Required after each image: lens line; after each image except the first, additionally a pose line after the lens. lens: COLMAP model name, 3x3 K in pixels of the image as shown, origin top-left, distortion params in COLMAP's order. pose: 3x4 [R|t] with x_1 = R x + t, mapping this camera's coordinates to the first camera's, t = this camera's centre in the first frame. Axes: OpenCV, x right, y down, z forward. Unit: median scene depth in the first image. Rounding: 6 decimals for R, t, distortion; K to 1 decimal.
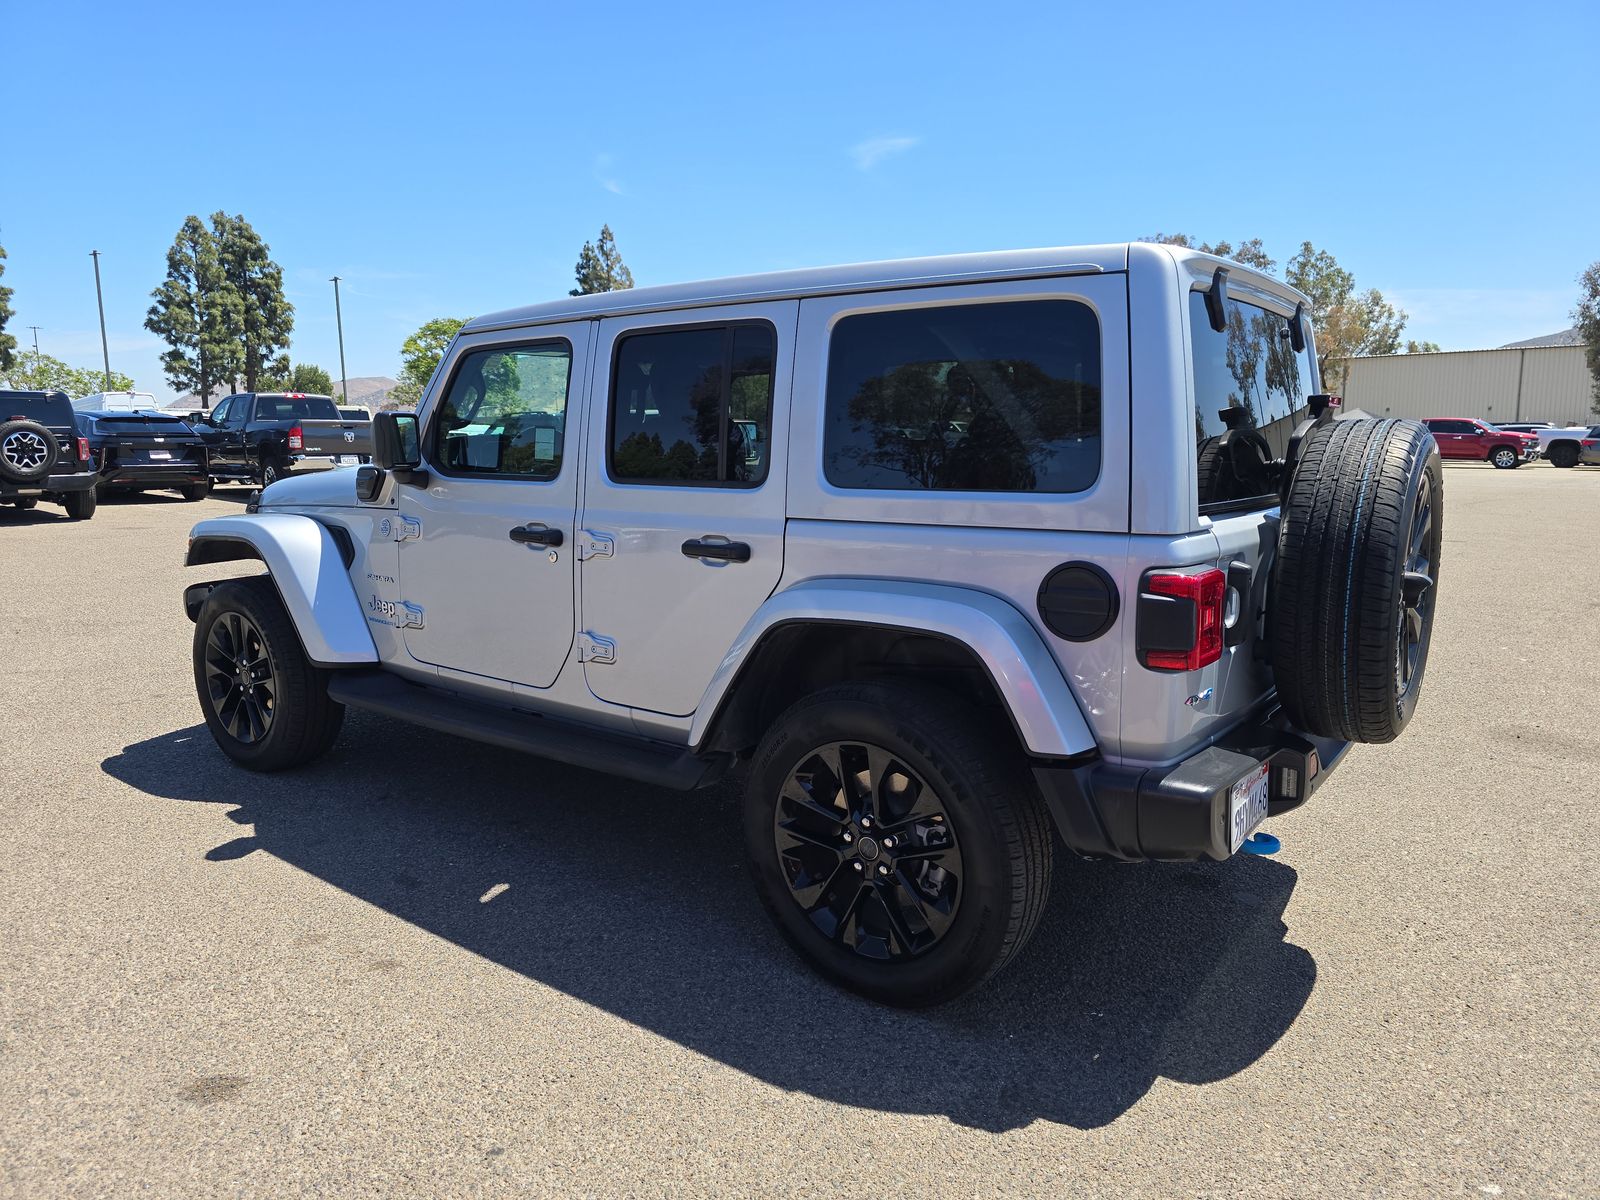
lens RADIAL K [[1081.9, 0, 806.7], [0, 1081.9, 597.0], [0, 0, 1]] dist [0.040171, -0.039722]
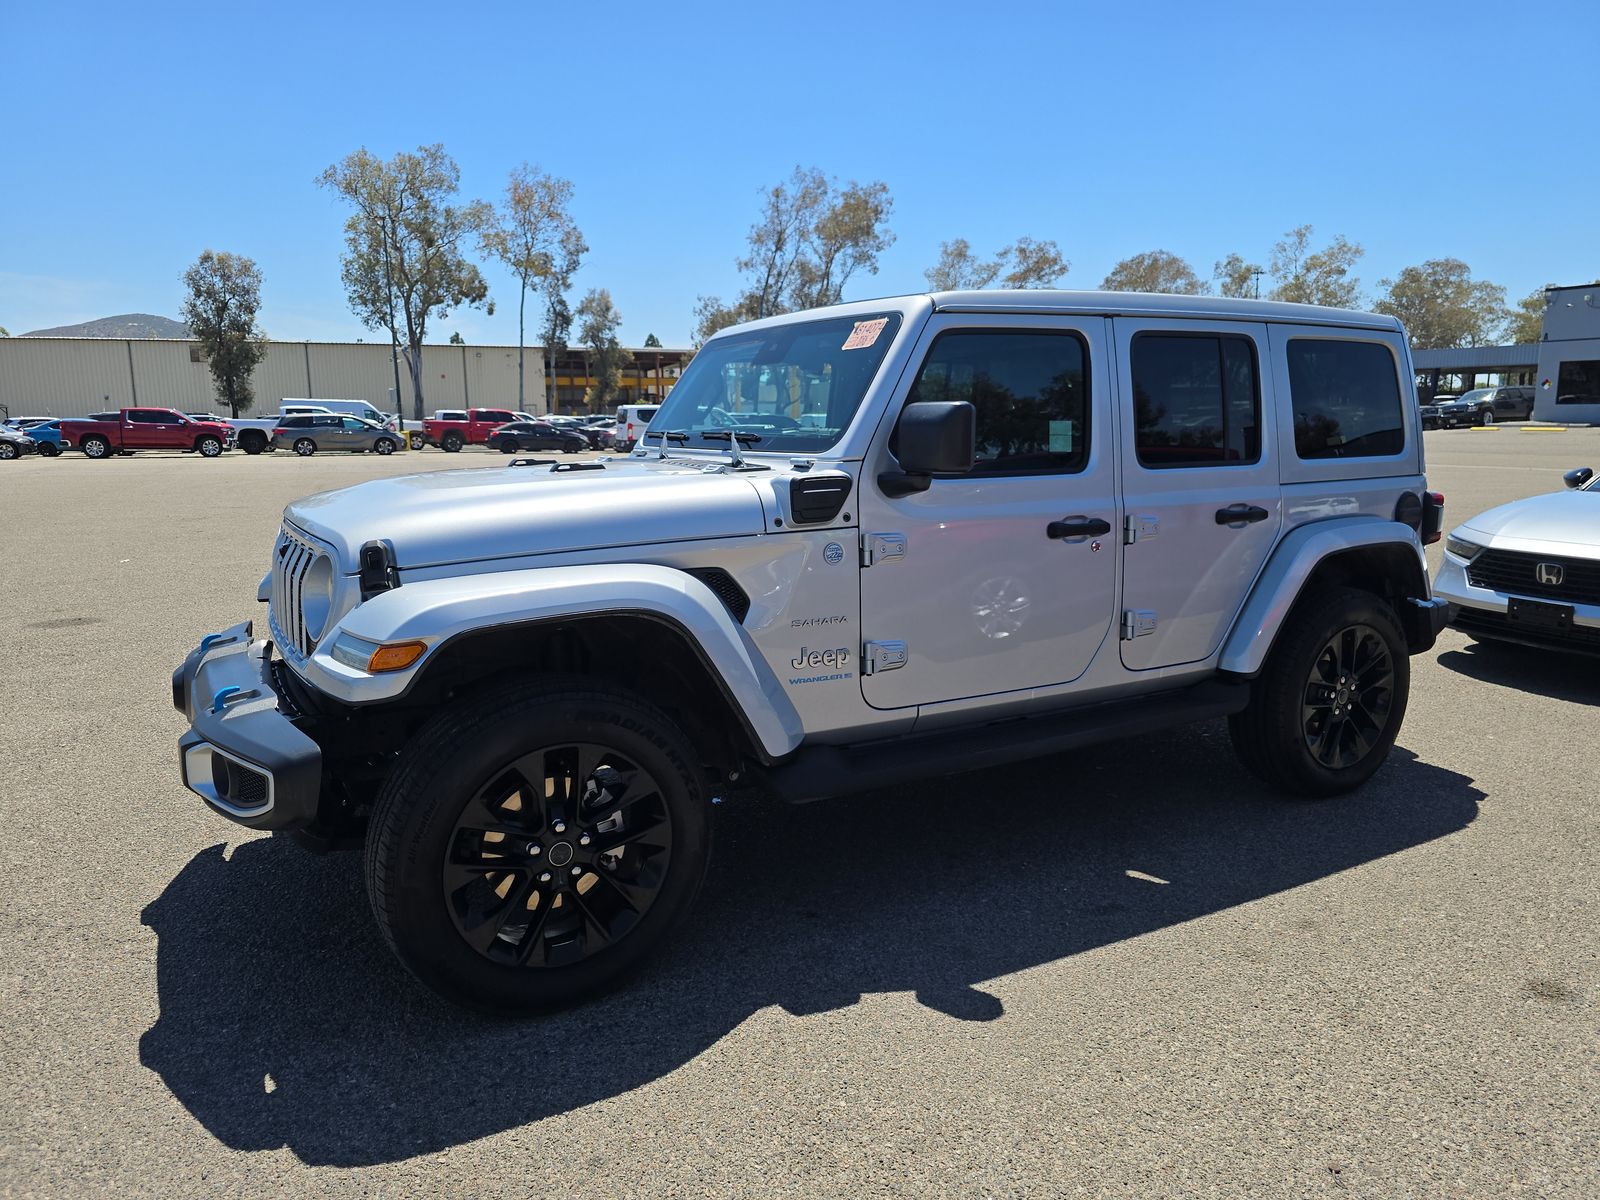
lens RADIAL K [[1085.4, 0, 800.0], [0, 1085.4, 600.0], [0, 0, 1]] dist [0.050867, -0.045025]
pose [[0.388942, -0.152759, 0.908509, -0.116767], [0.142967, 0.984218, 0.104284, -0.012196], [-0.910101, 0.089326, 0.404644, 0.076754]]
